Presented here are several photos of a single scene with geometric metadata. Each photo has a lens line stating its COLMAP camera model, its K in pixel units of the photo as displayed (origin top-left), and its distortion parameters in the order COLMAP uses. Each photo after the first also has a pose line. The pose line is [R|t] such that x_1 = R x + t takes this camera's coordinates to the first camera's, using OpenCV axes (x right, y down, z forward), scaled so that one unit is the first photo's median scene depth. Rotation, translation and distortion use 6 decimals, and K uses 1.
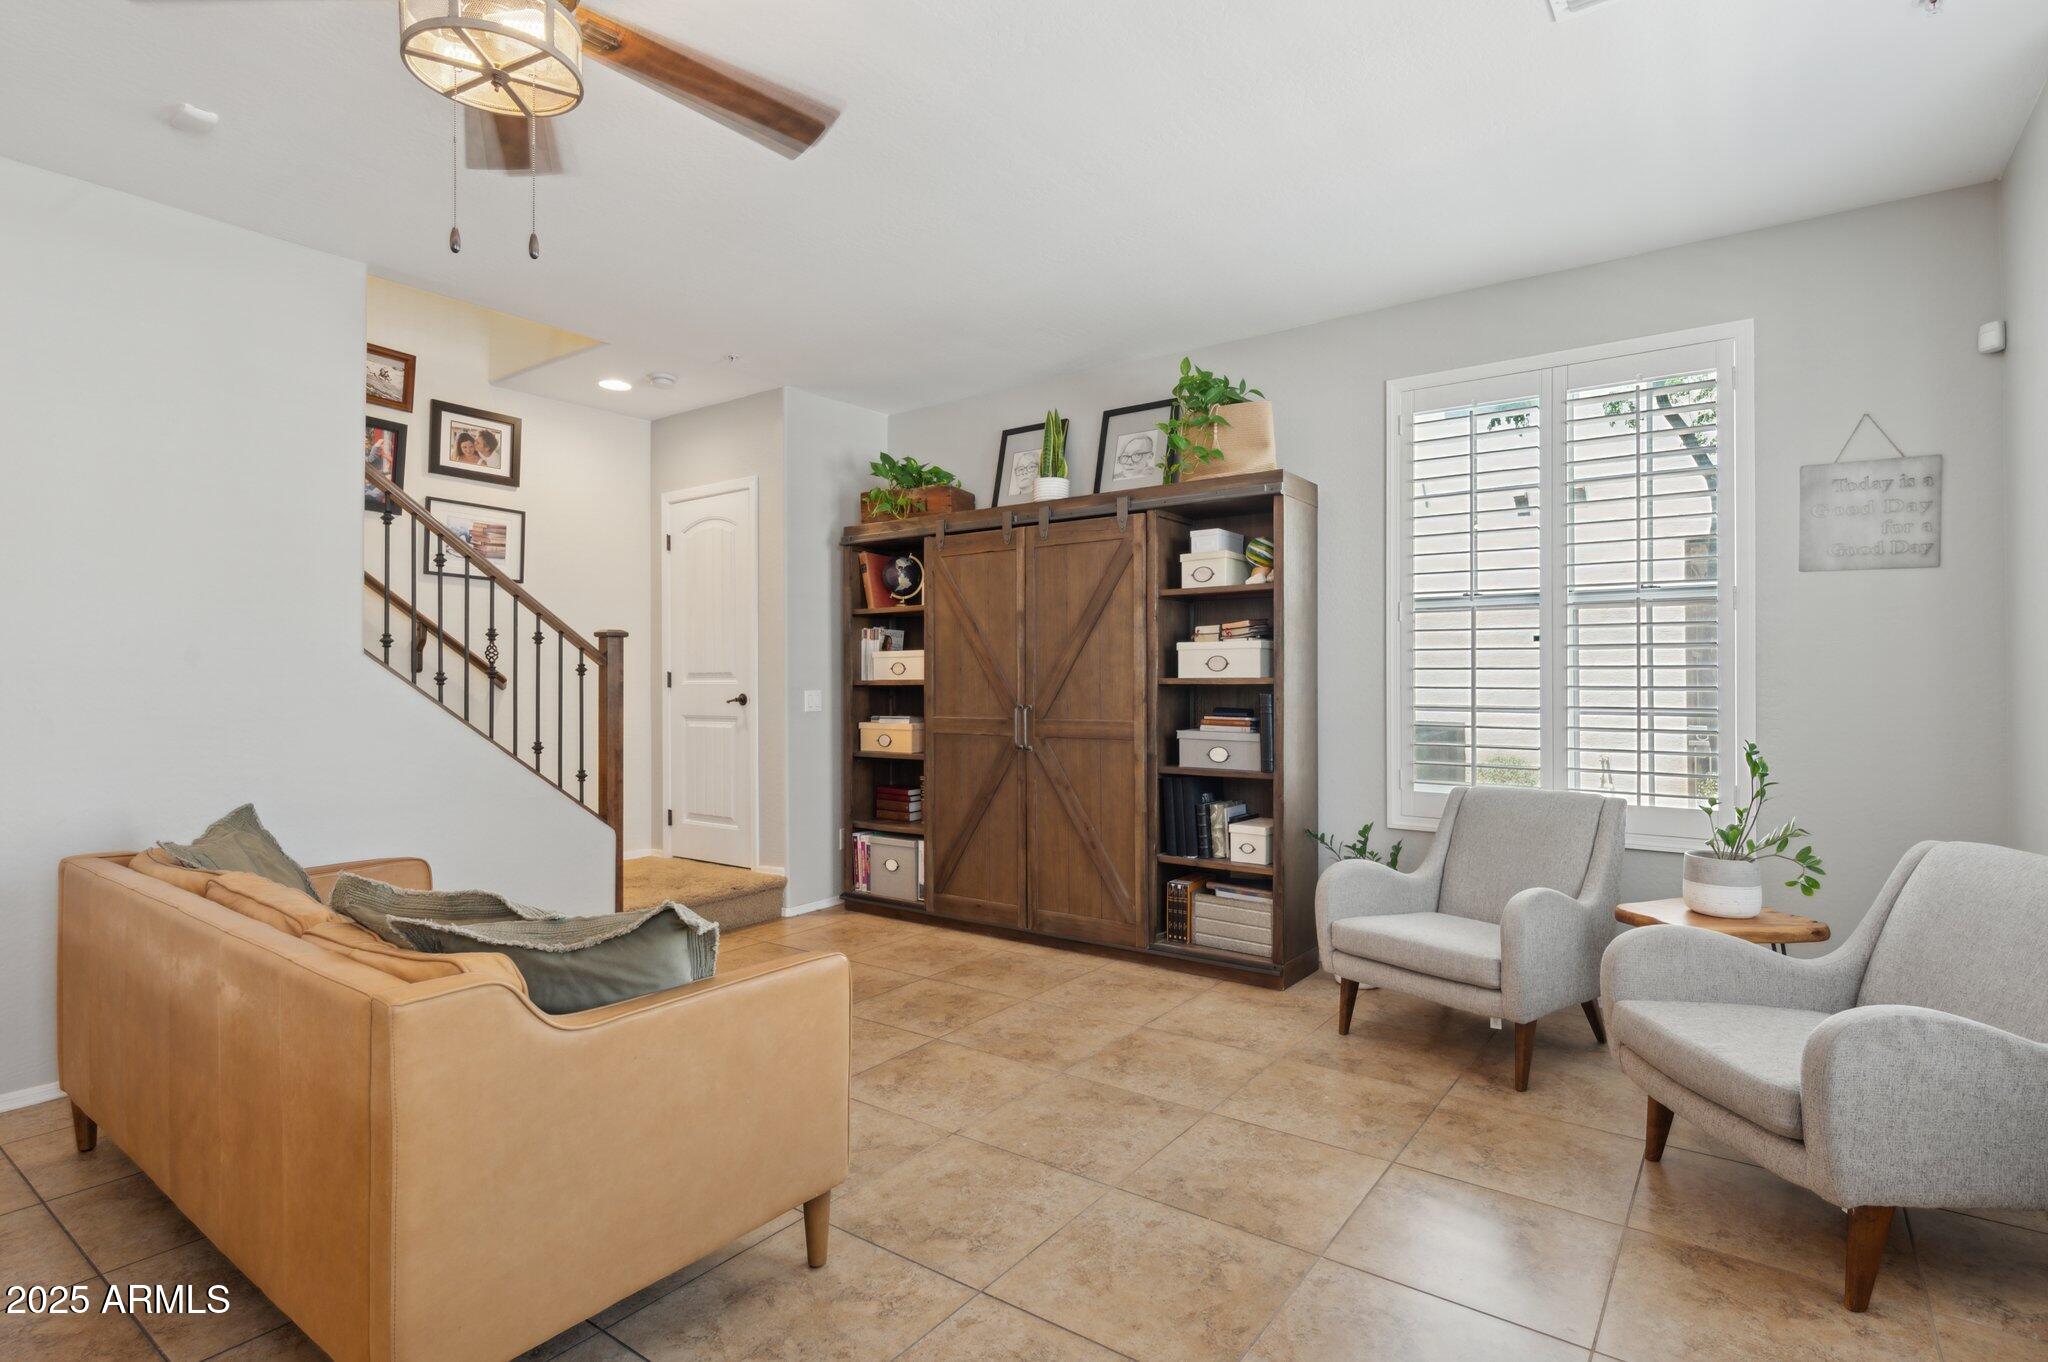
lens RADIAL K [[1003.1, 0, 1040.6], [0, 1003.1, 676.8], [0, 0, 1]] dist [-0.002340, -0.000020]
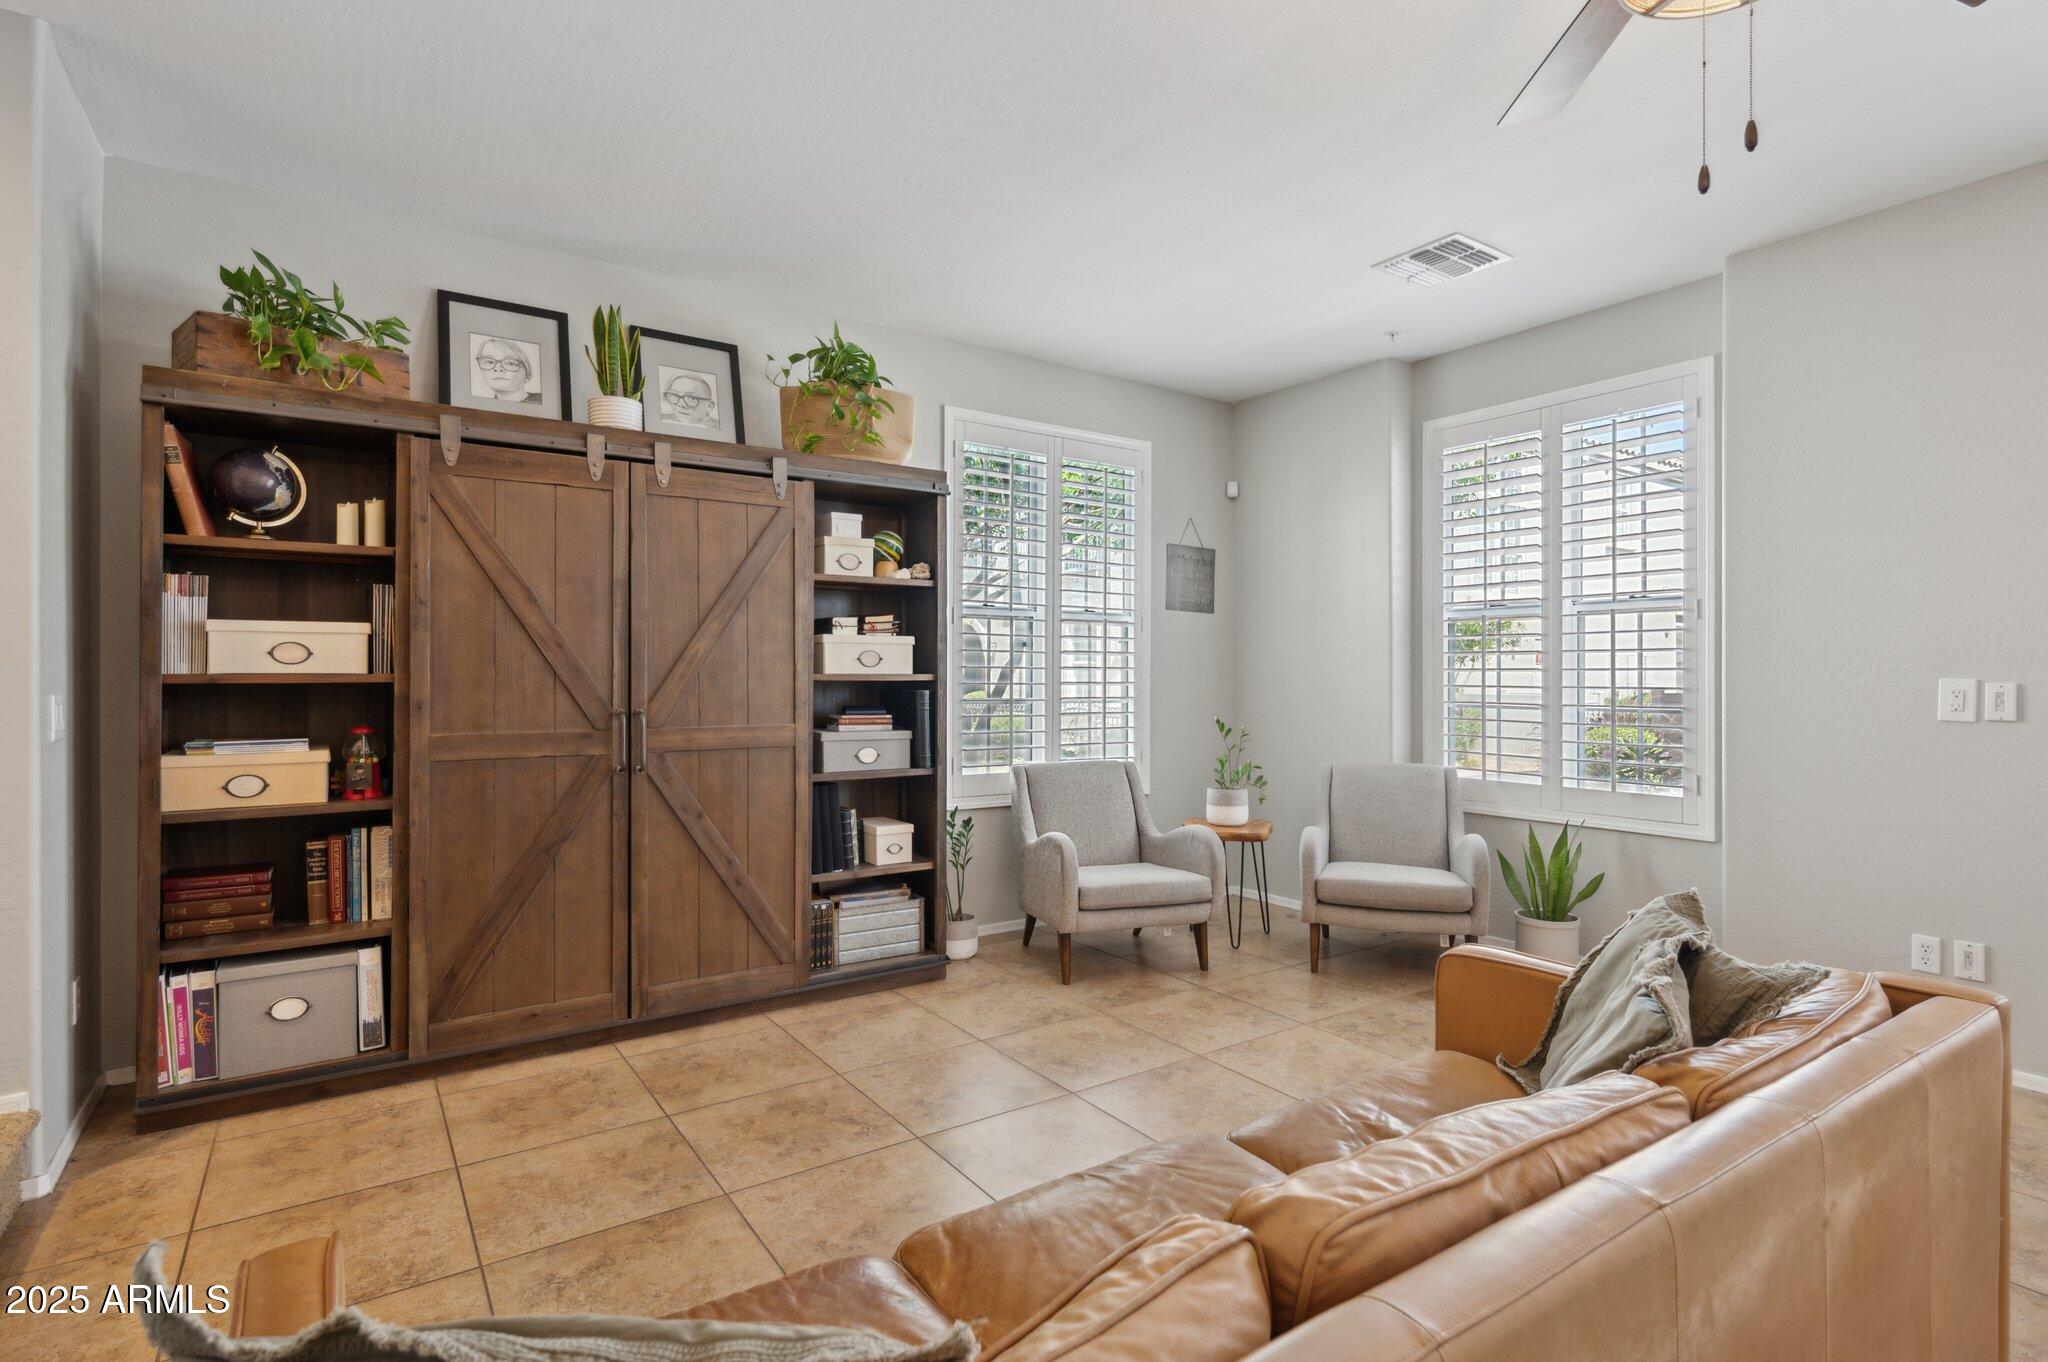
lens RADIAL K [[1003.1, 0, 1028.0], [0, 1003.1, 680.1], [0, 0, 1]] dist [-0.002340, -0.000020]
pose [[0.340726, -0.000584, 0.940163, -0.641384], [-0.007171, 0.999969, 0.003220, 0.002501], [-0.940135, -0.007839, 0.340711, 0.523483]]
